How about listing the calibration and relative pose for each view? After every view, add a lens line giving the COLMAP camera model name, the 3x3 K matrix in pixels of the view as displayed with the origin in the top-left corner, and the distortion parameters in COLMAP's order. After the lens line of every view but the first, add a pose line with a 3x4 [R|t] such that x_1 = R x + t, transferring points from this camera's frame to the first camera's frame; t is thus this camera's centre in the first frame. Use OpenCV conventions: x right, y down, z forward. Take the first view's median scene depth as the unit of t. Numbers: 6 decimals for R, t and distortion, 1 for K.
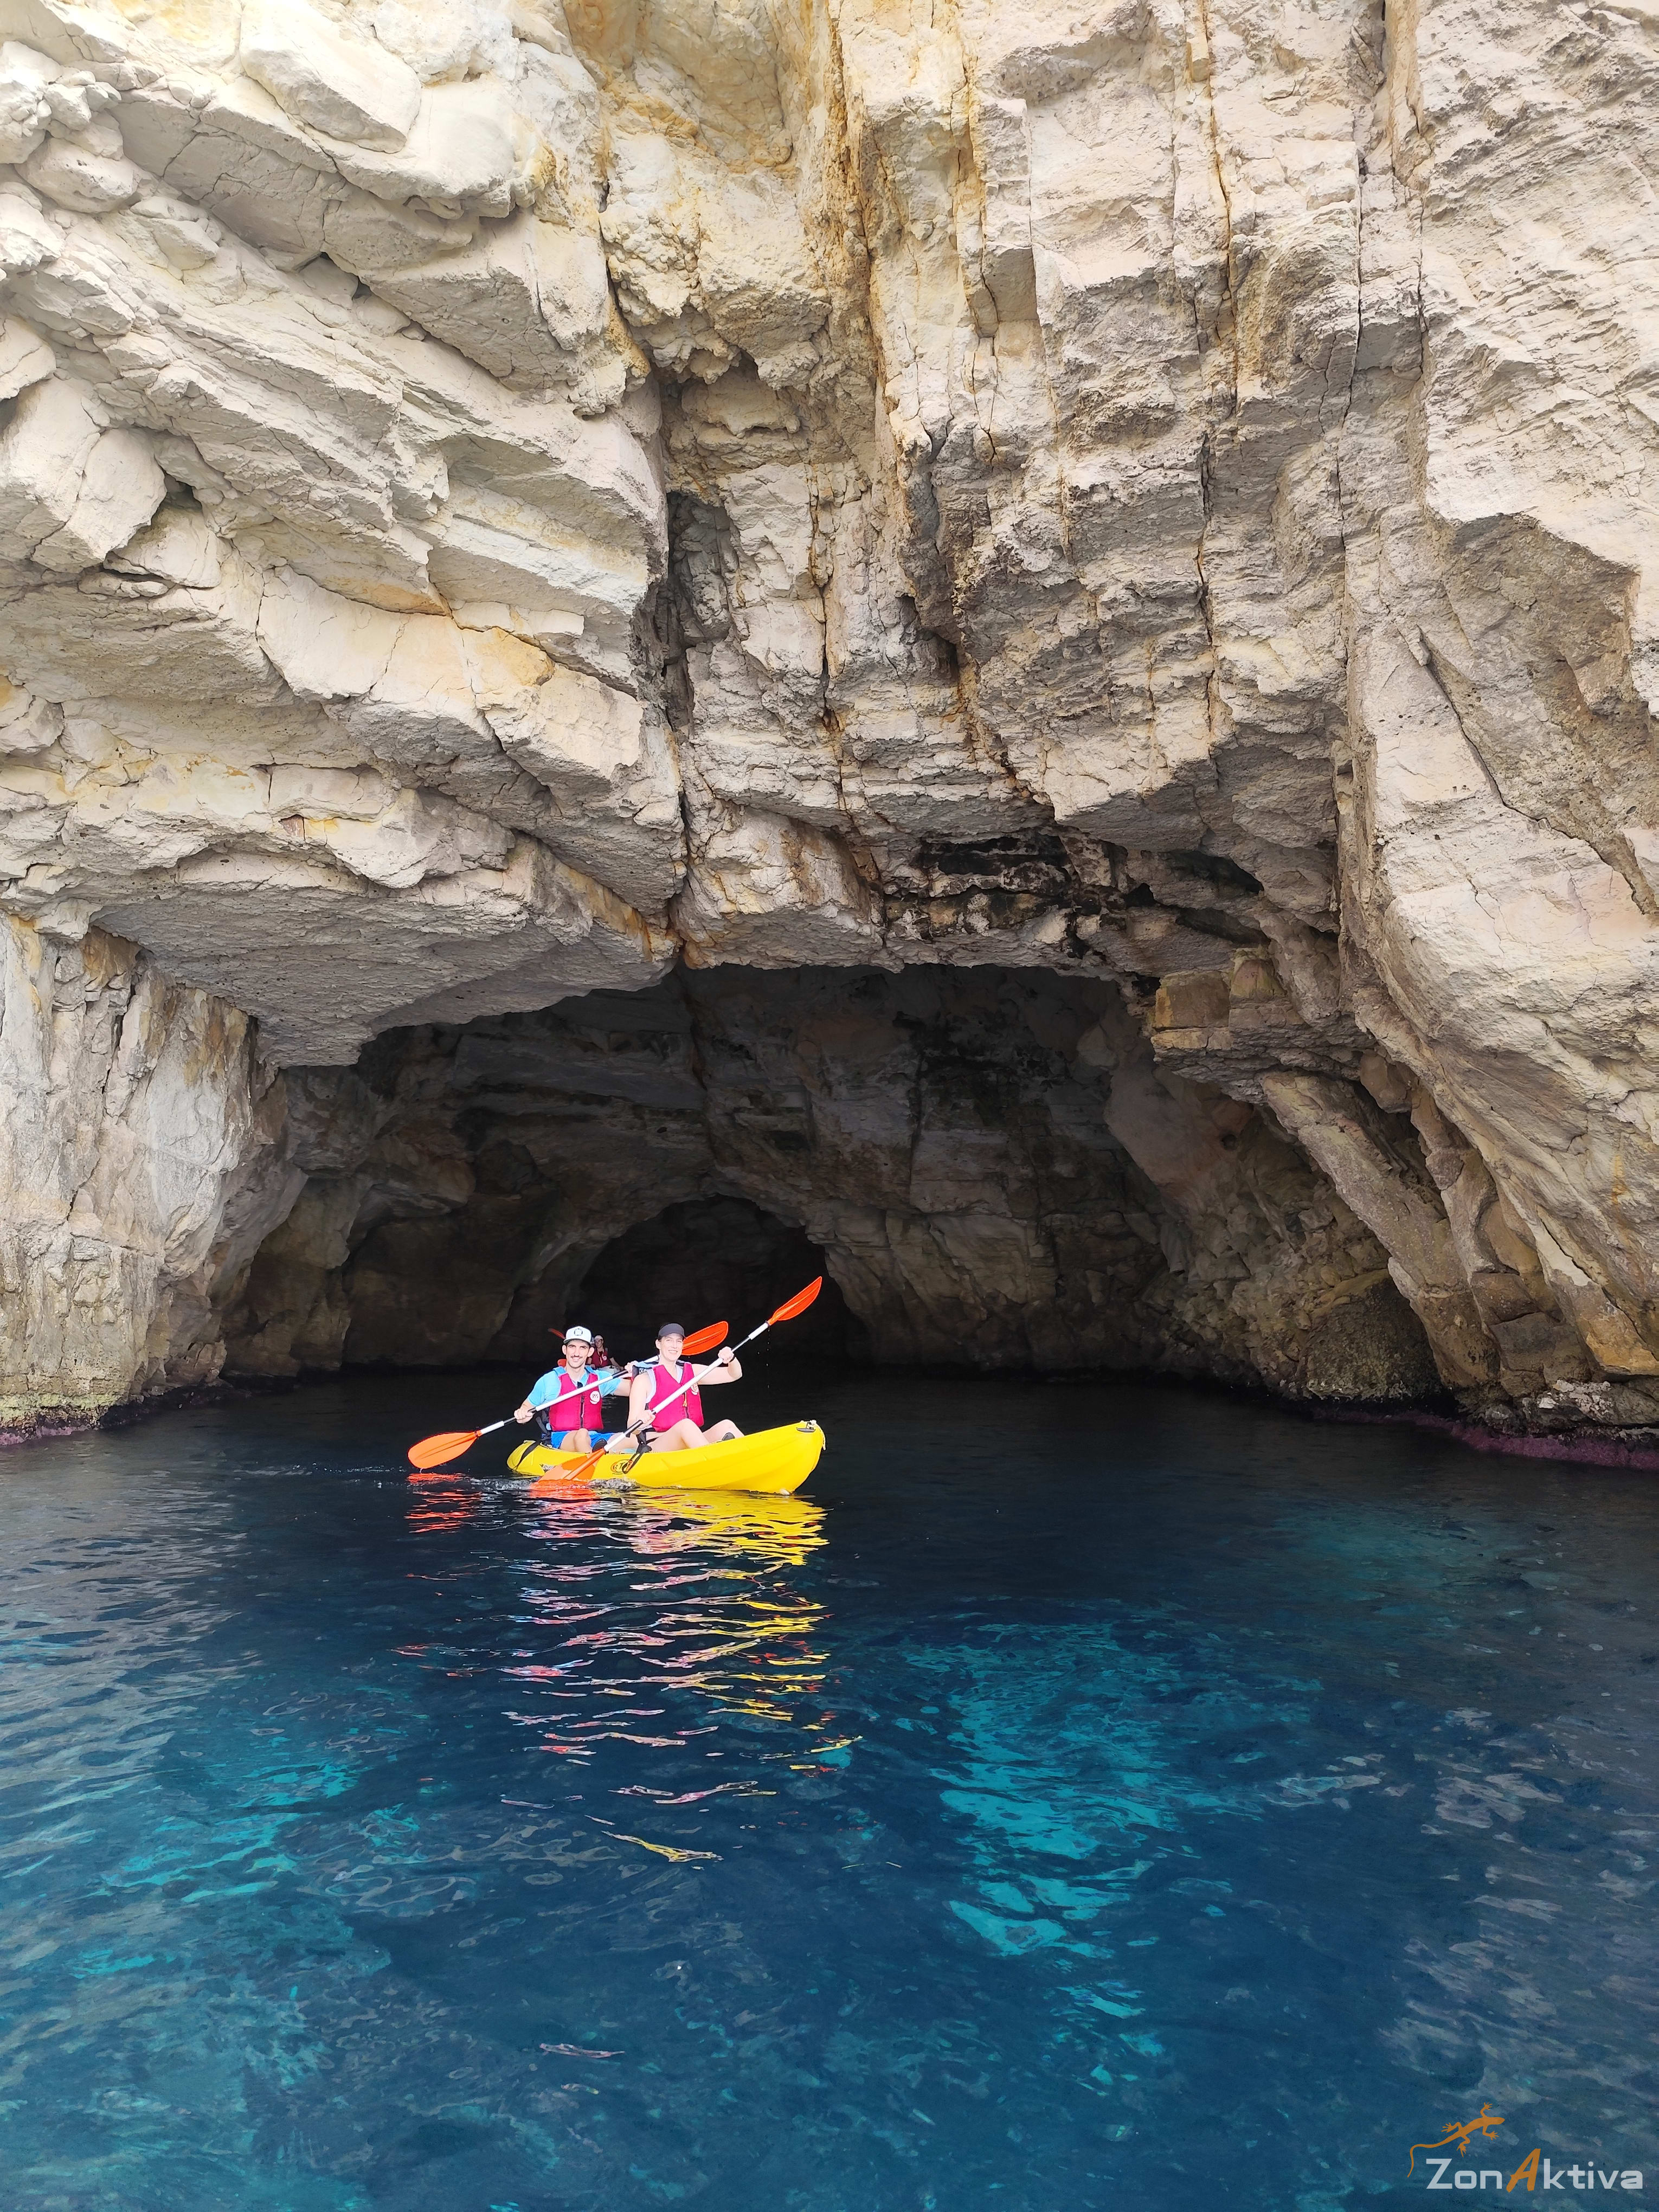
lens RADIAL K [[1529.9, 0, 835.7], [0, 1529.9, 1116.3], [0, 0, 1]] dist [0.045868, -0.051664]
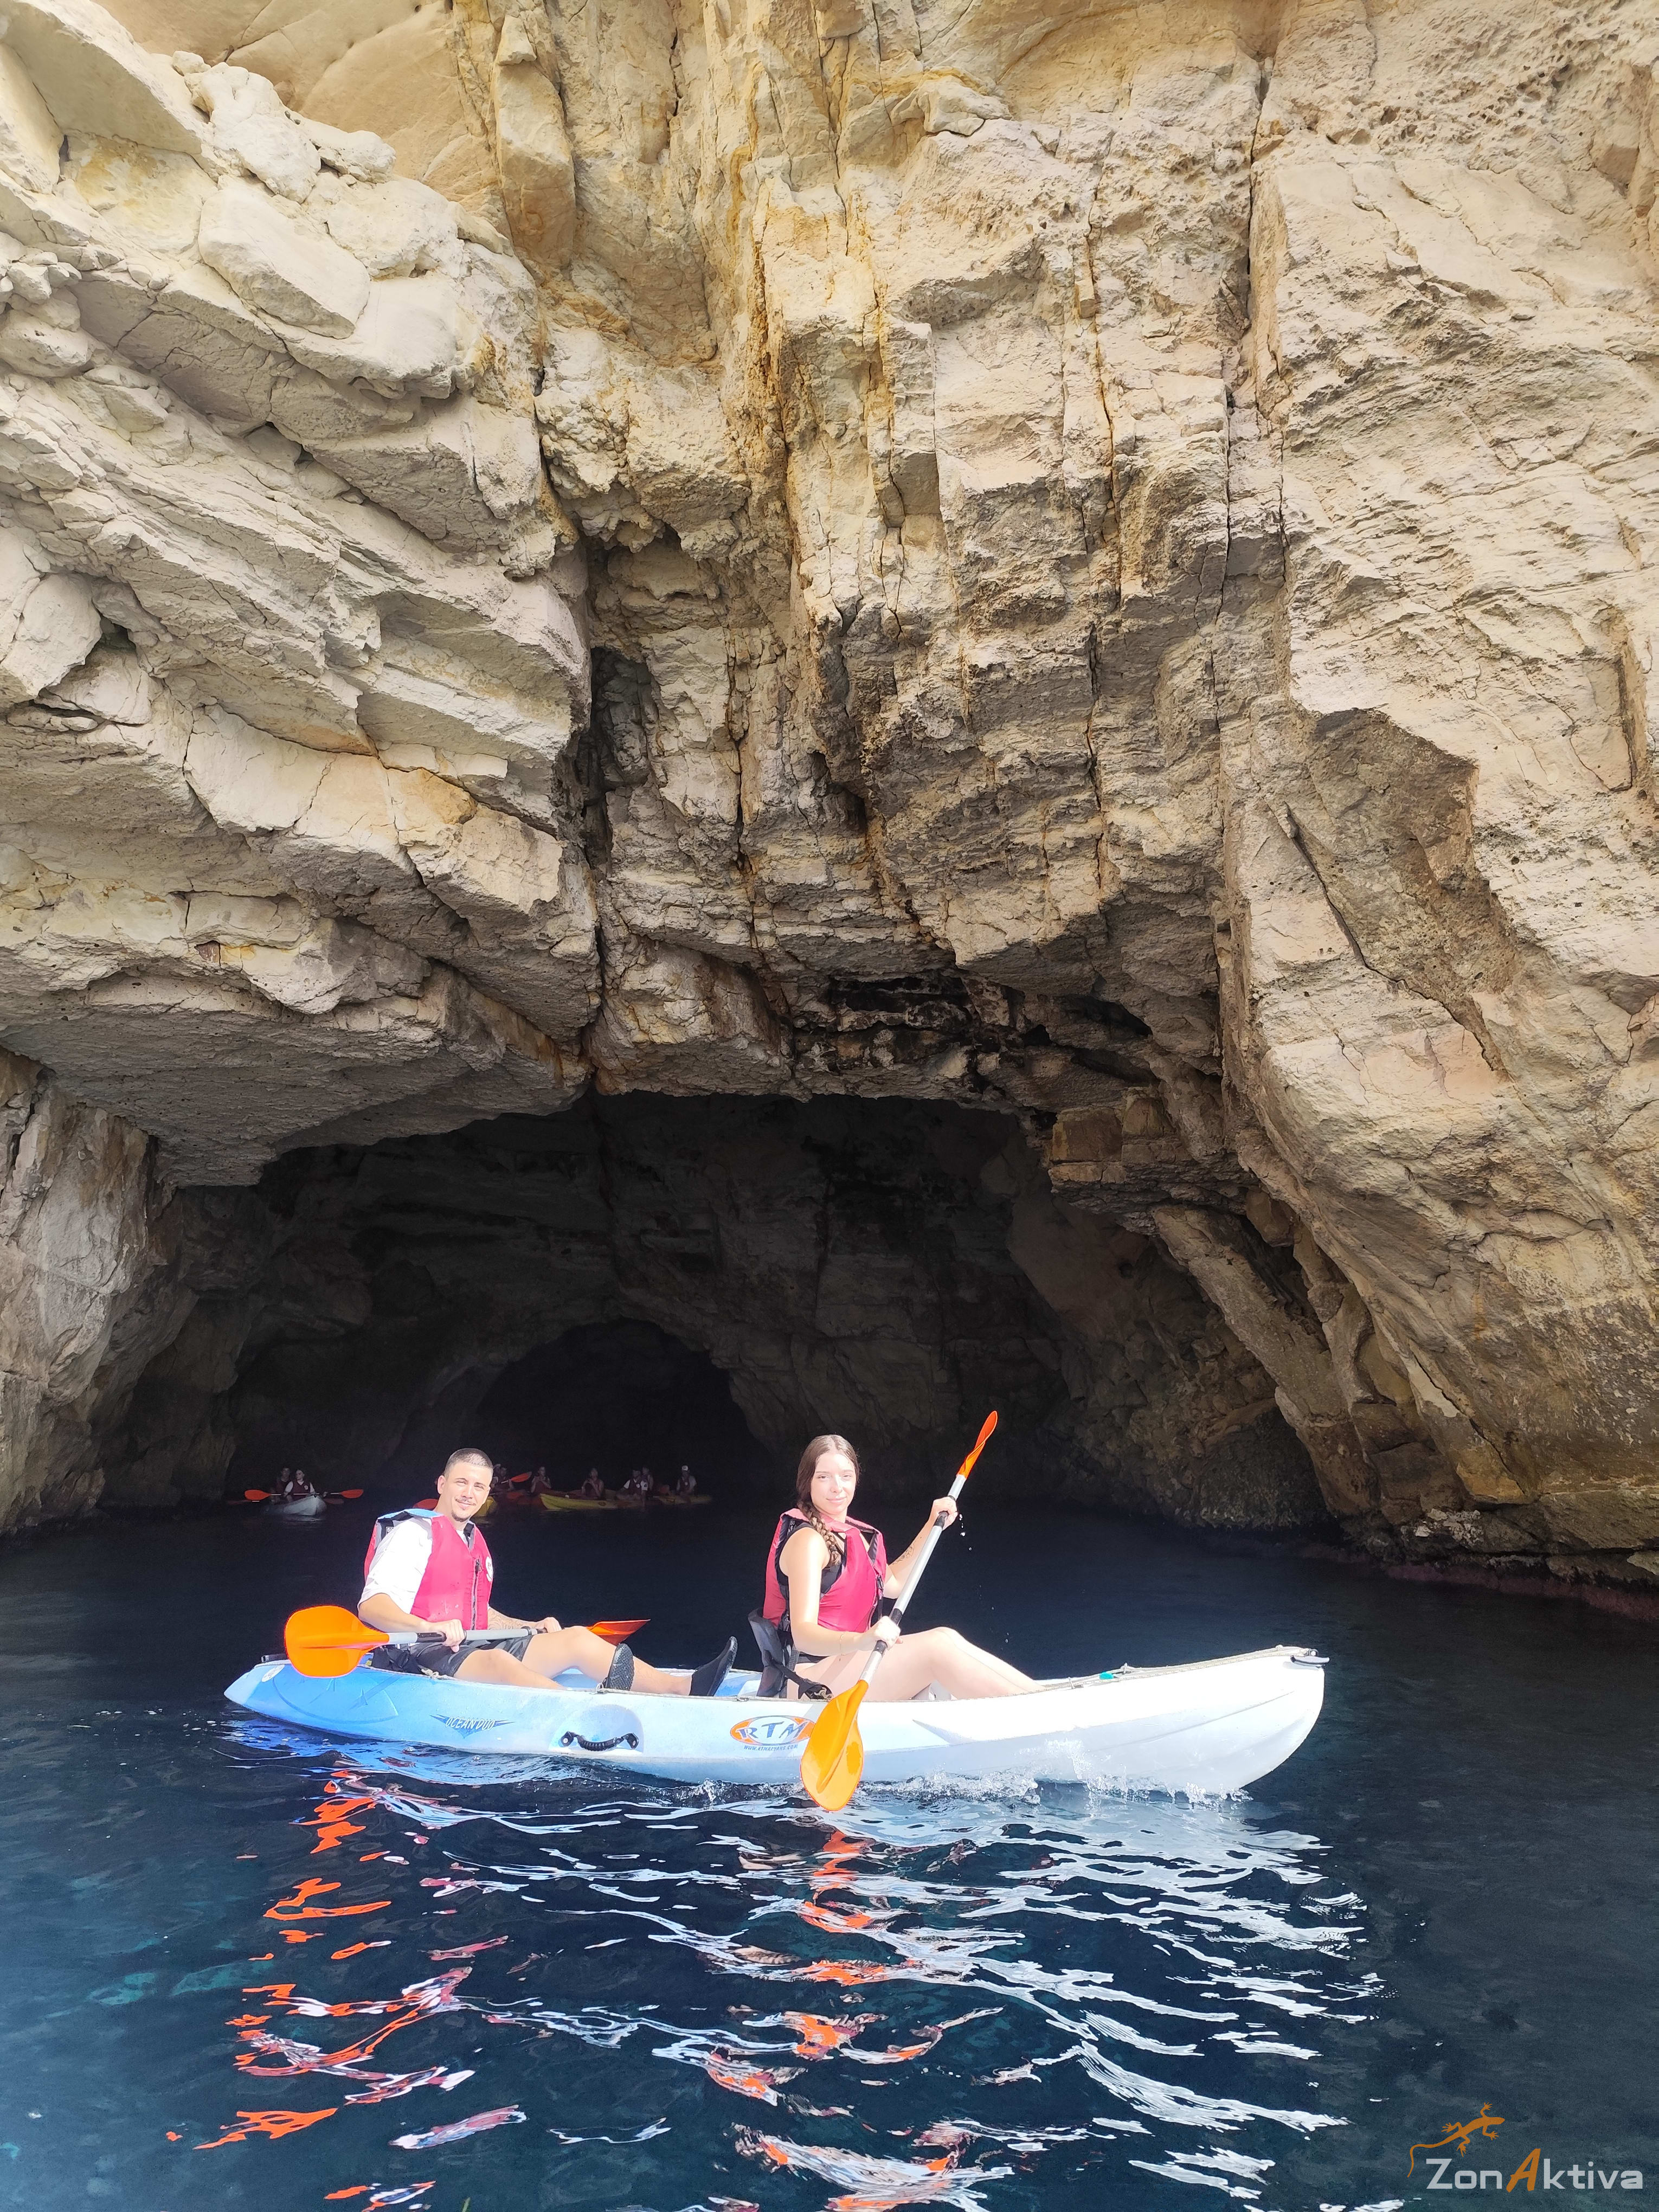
lens RADIAL K [[1529.9, 0, 853.4], [0, 1529.9, 1102.6], [0, 0, 1]] dist [0.045868, -0.051664]
pose [[0.997337, 0.017652, 0.070766, 0.000063], [-0.011407, 0.996081, -0.087710, -0.006561], [-0.072037, 0.086669, 0.993629, -0.029850]]
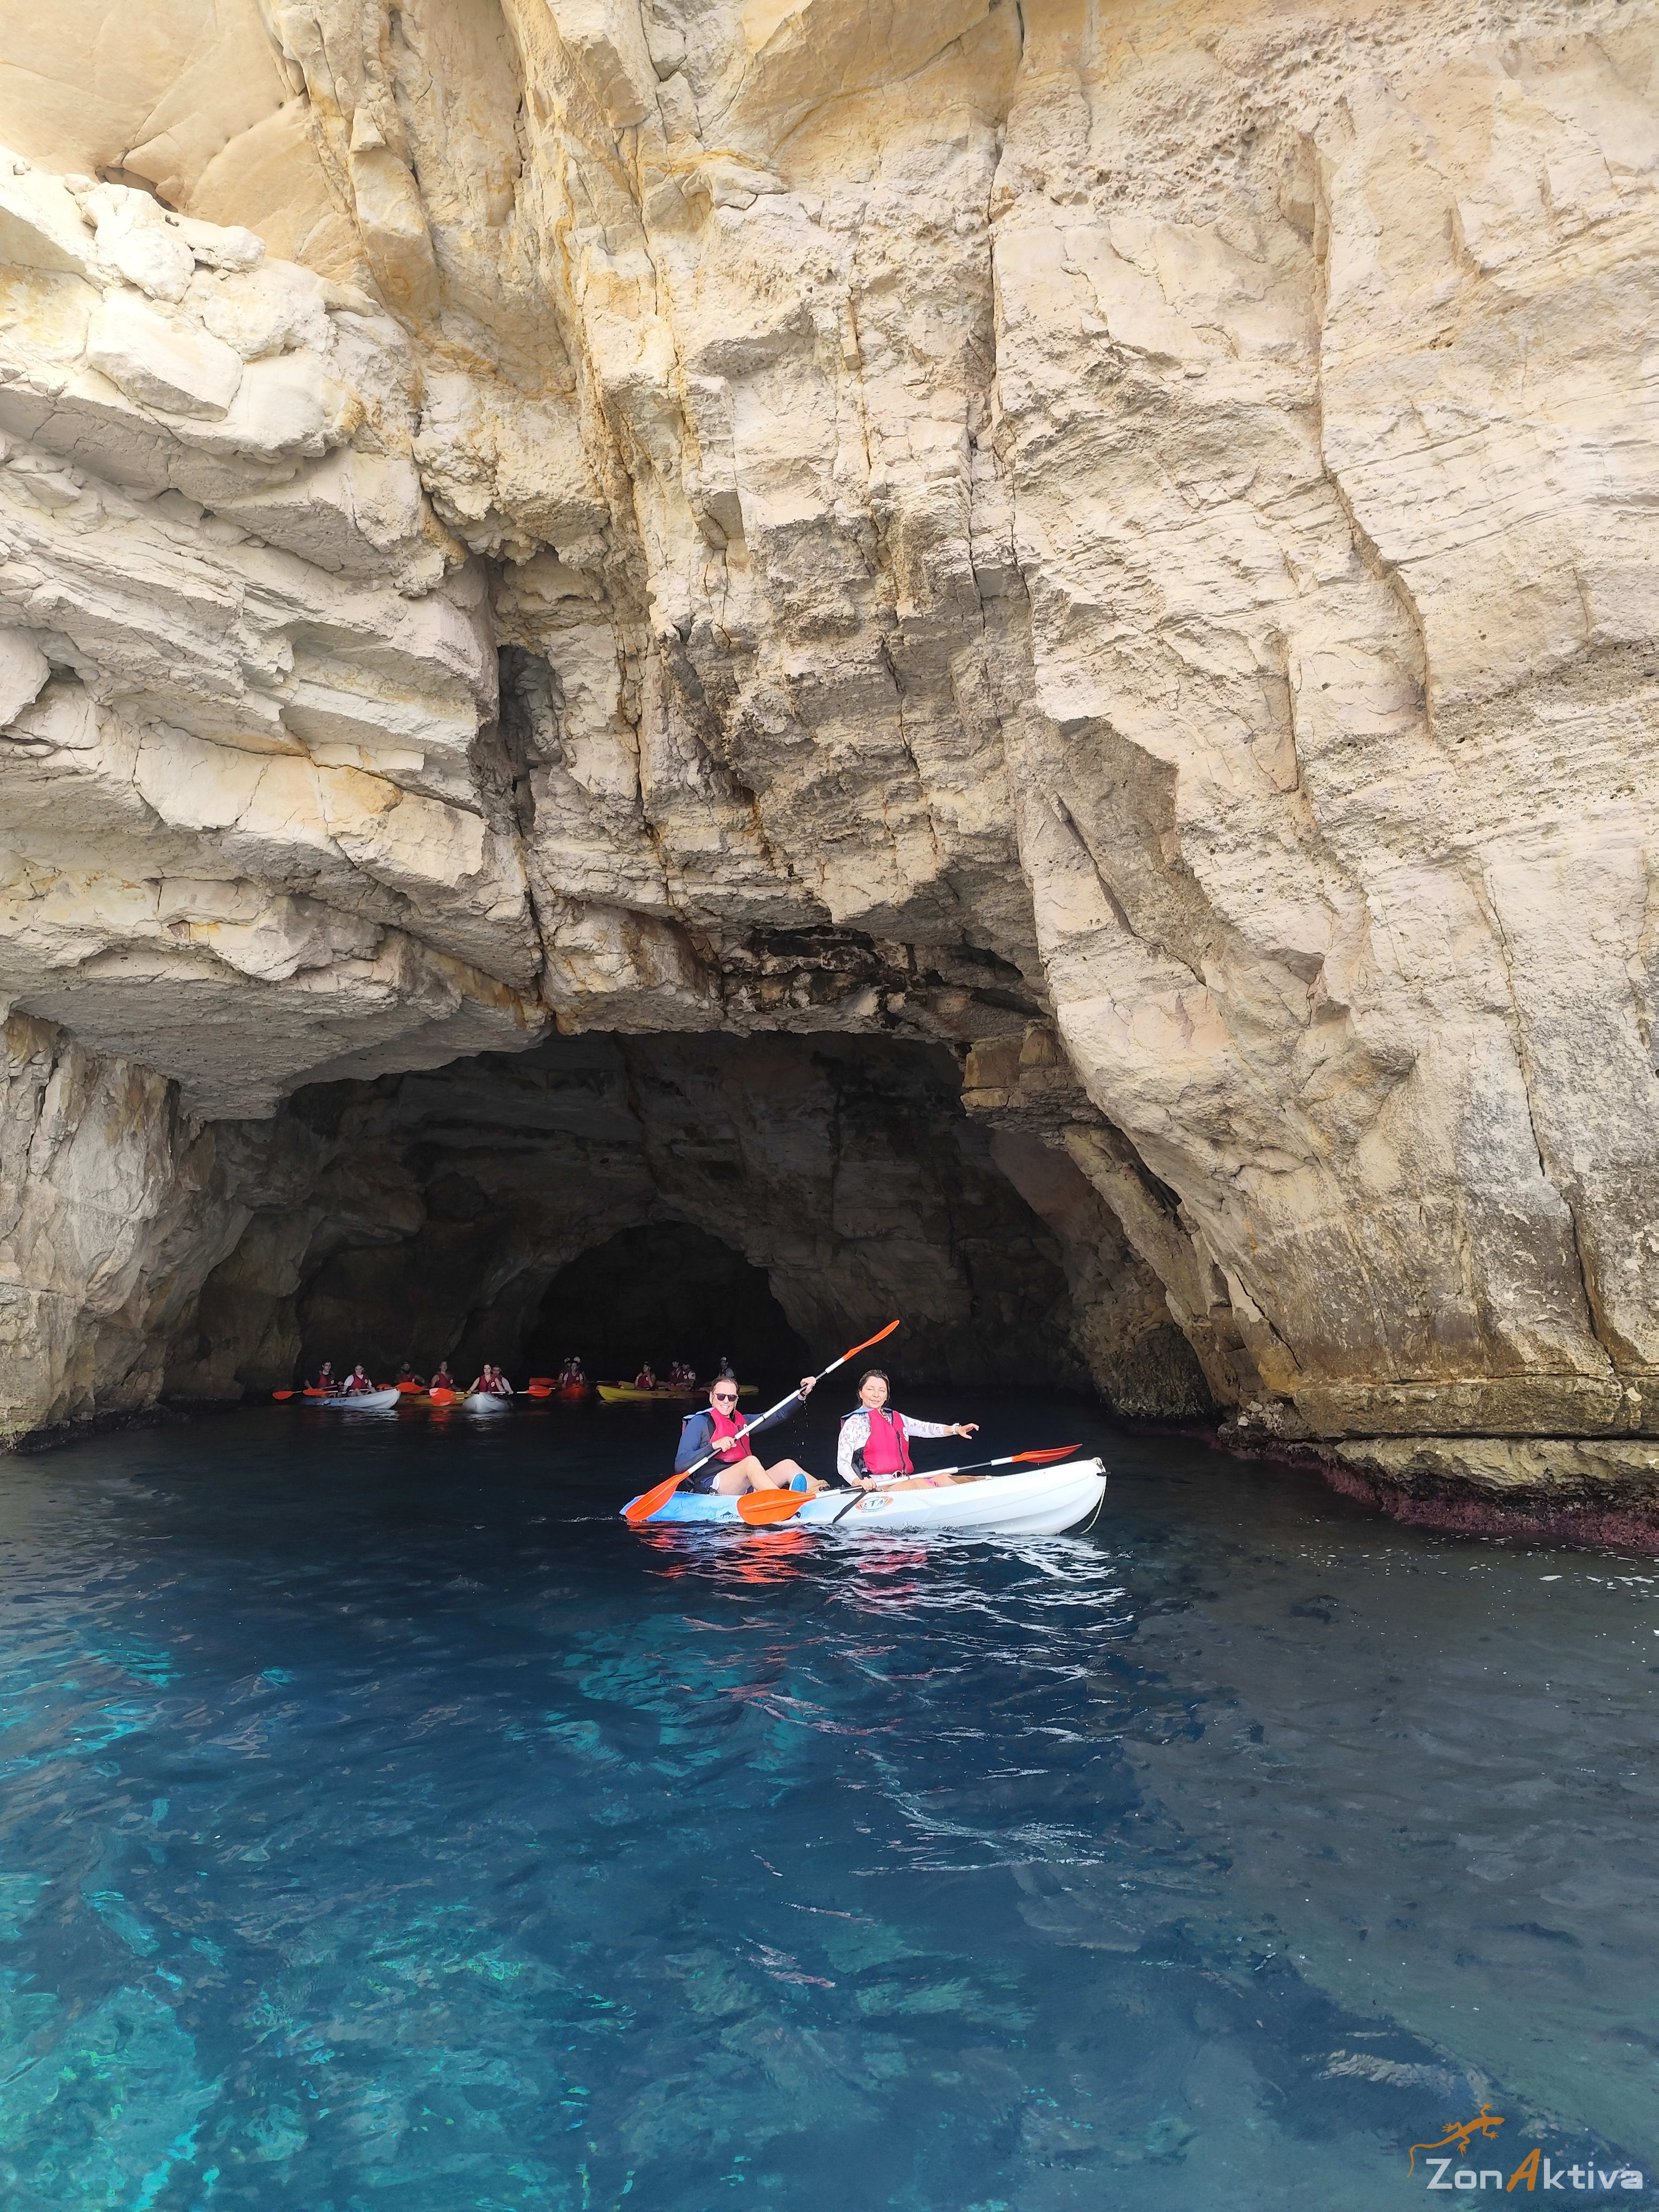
lens RADIAL K [[1529.9, 0, 844.0], [0, 1529.9, 1096.7], [0, 0, 1]] dist [0.045868, -0.051664]
pose [[0.999977, -0.006545, -0.001911, 0.163647], [0.006506, 0.999779, -0.019974, -0.039599], [0.002041, 0.019961, 0.999799, -0.173967]]
